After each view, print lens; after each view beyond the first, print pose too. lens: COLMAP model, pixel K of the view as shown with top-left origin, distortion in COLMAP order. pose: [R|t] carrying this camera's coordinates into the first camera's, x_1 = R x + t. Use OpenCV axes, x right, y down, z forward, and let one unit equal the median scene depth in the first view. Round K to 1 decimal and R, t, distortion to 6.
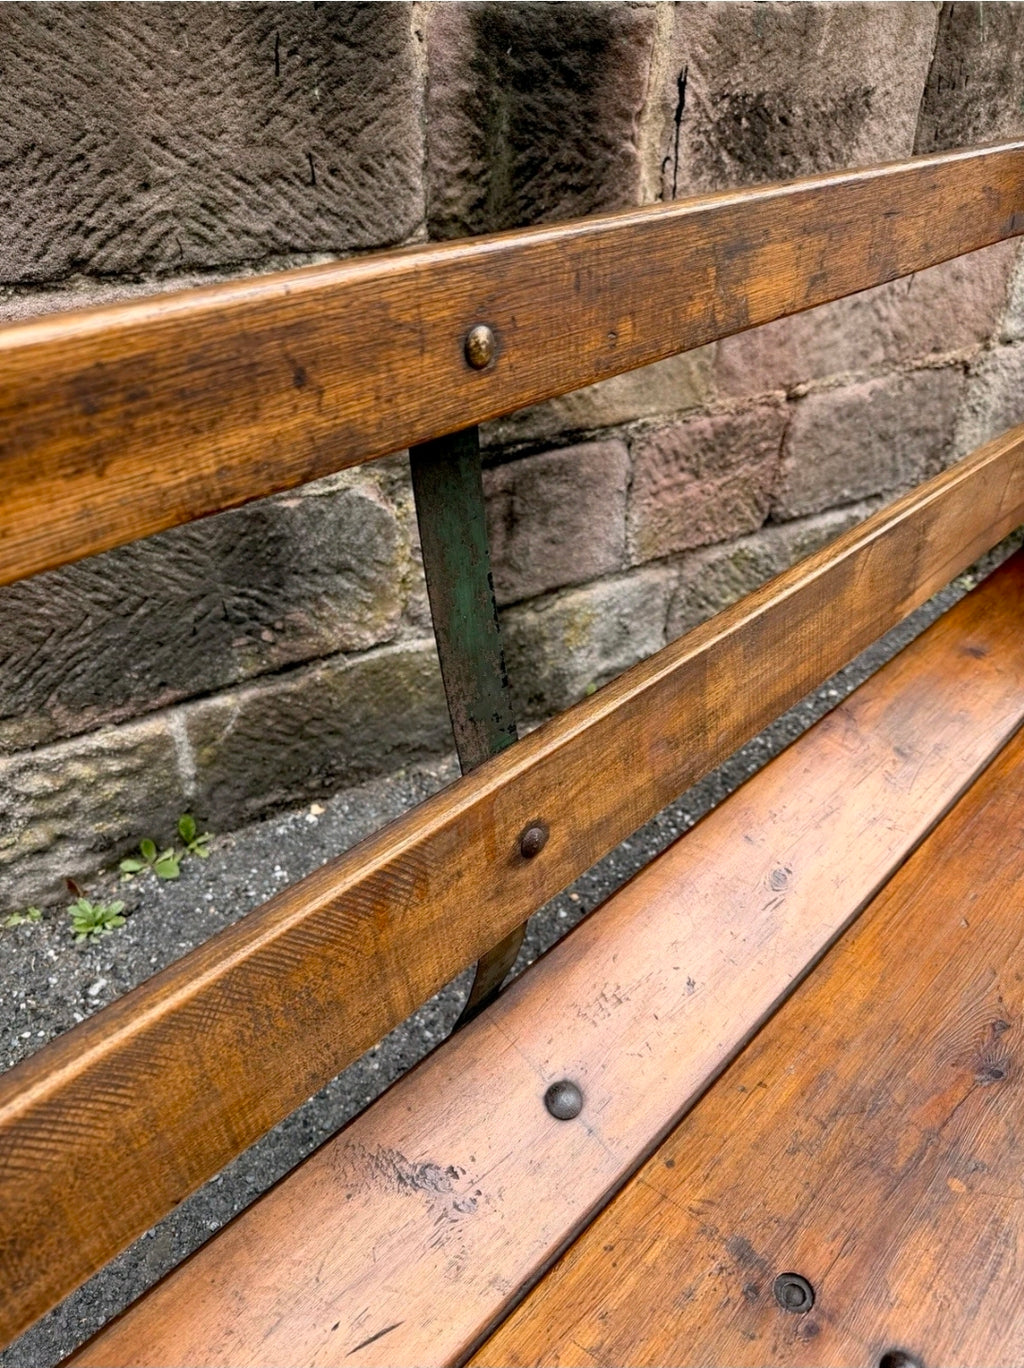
lens RADIAL K [[966.6, 0, 509.2], [0, 966.6, 688.1], [0, 0, 1]] dist [0.076986, -0.130364]
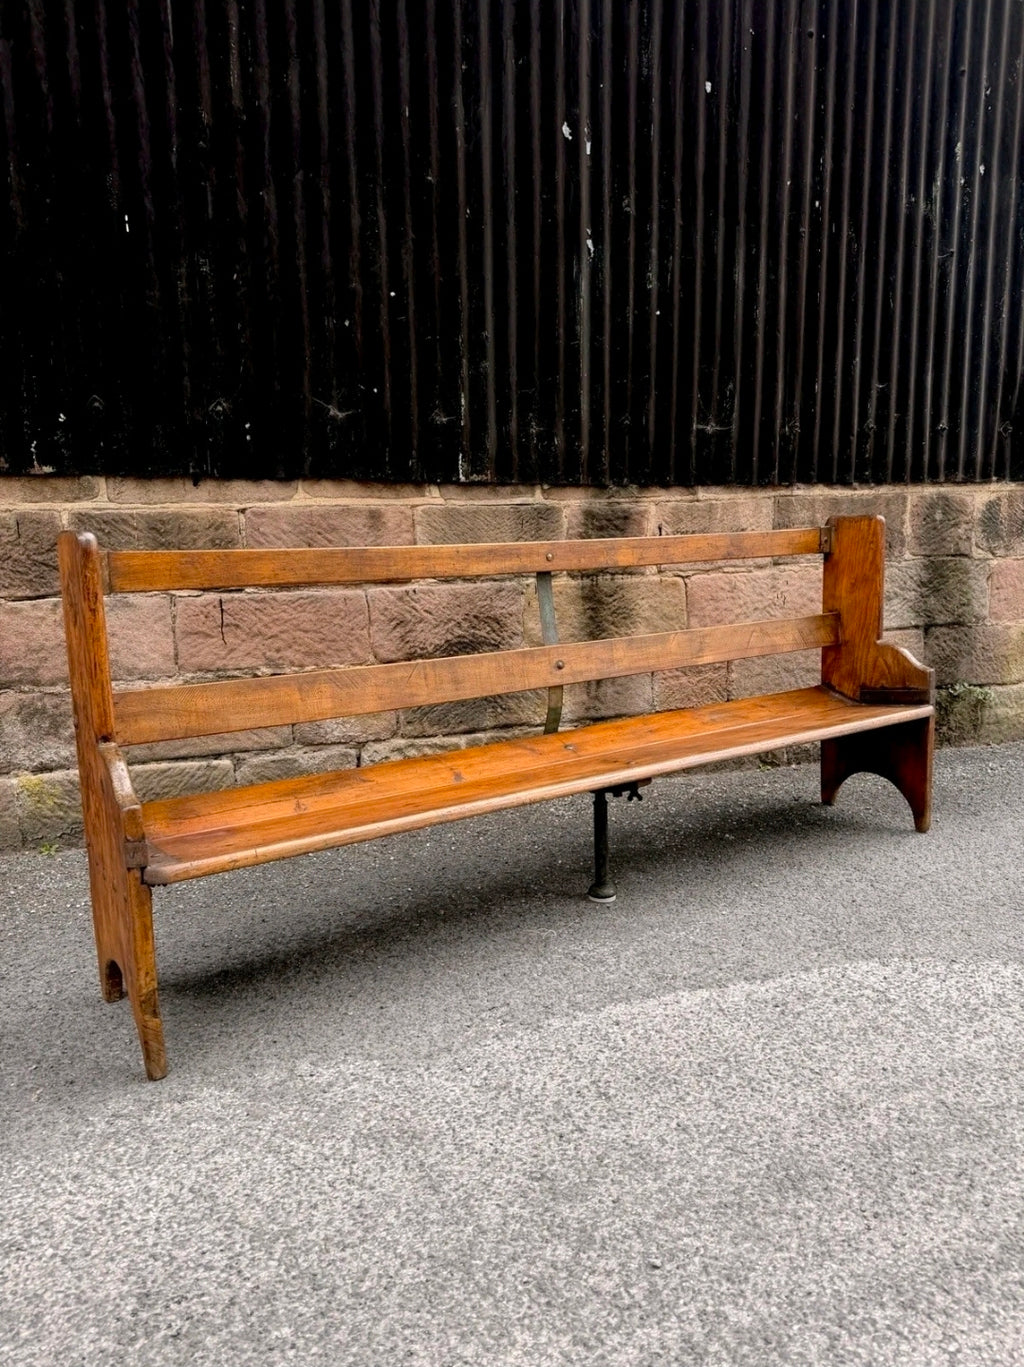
lens RADIAL K [[951.8, 0, 517.6], [0, 951.8, 696.6], [0, 0, 1]] dist [0.157067, -0.318058]
pose [[0.976592, 0.007838, -0.214958, 0.341269], [-0.094966, 0.912379, -0.398178, 0.901509], [0.193002, 0.409272, 0.891766, -1.263176]]
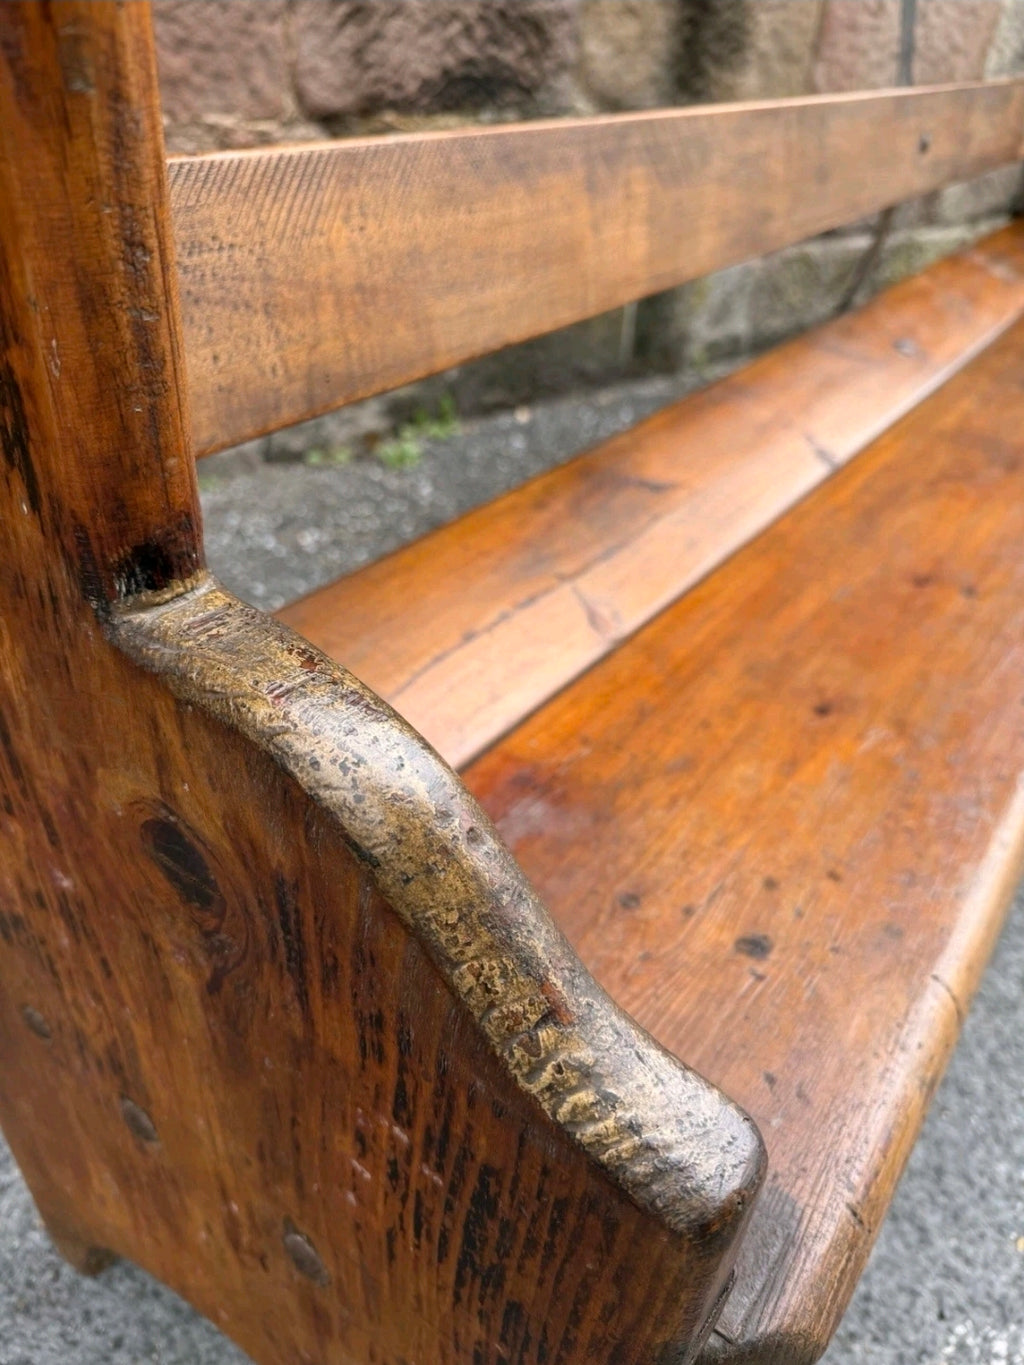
lens RADIAL K [[1009.4, 0, 524.6], [0, 1009.4, 685.0], [0, 0, 1]] dist [-0.025642, 0.000061]
pose [[0.985527, -0.039545, 0.164840, -0.474693], [0.035546, 0.998999, 0.027142, 0.490742], [-0.165748, -0.020890, 0.985947, -0.339220]]
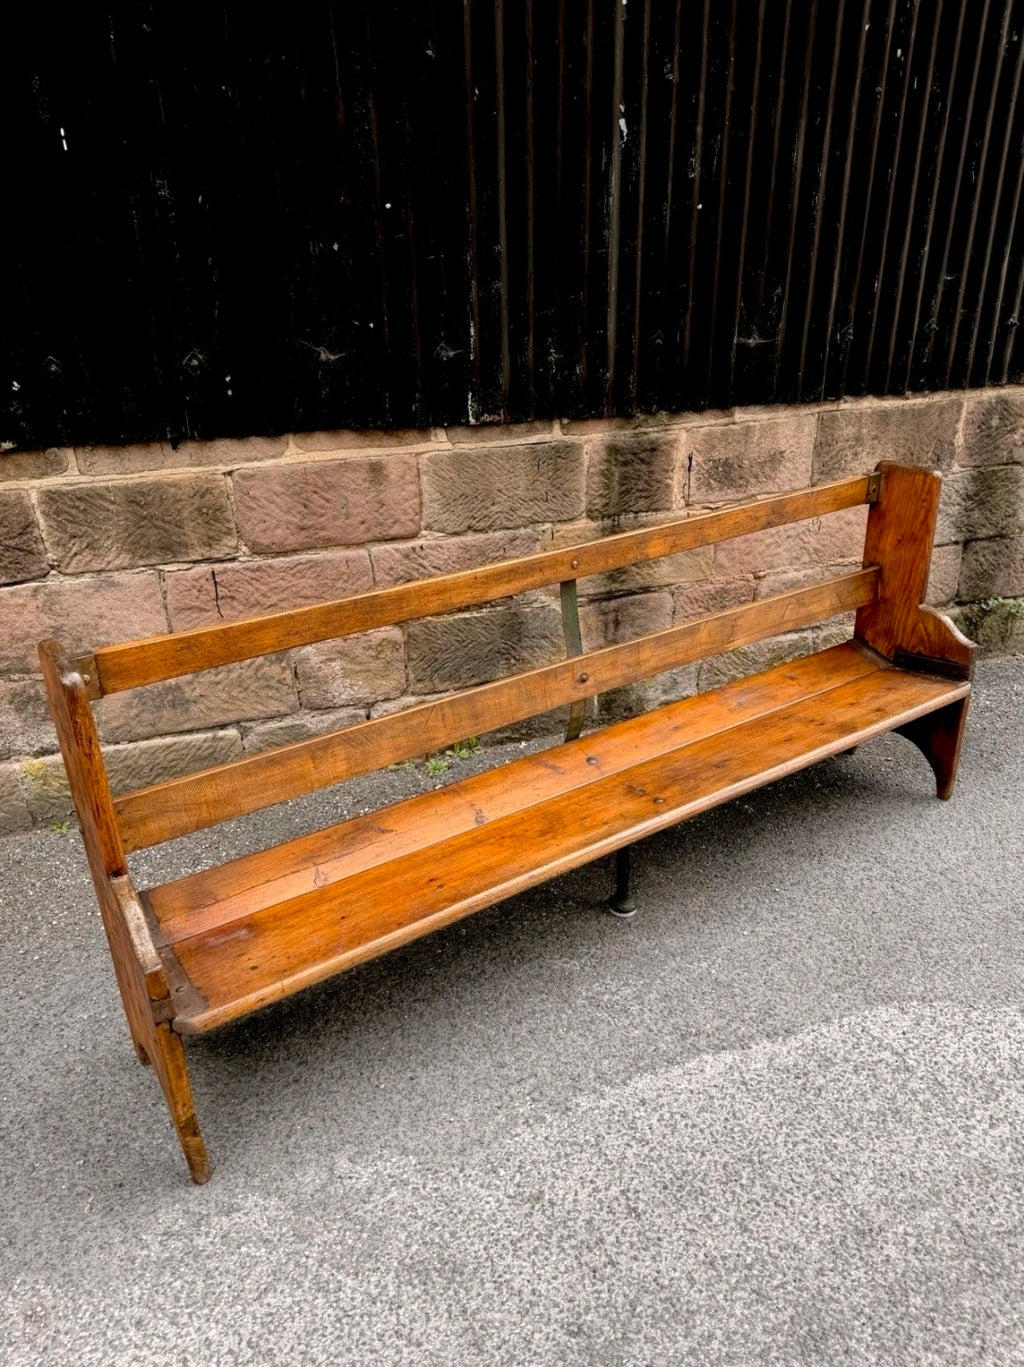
lens RADIAL K [[952.0, 0, 514.1], [0, 952.0, 693.0], [0, 0, 1]] dist [0.160679, -0.323511]
pose [[0.977488, 0.061074, -0.201956, 0.248218], [-0.092072, 0.984715, -0.147848, 0.377005], [0.189840, 0.163114, 0.968171, -1.326060]]
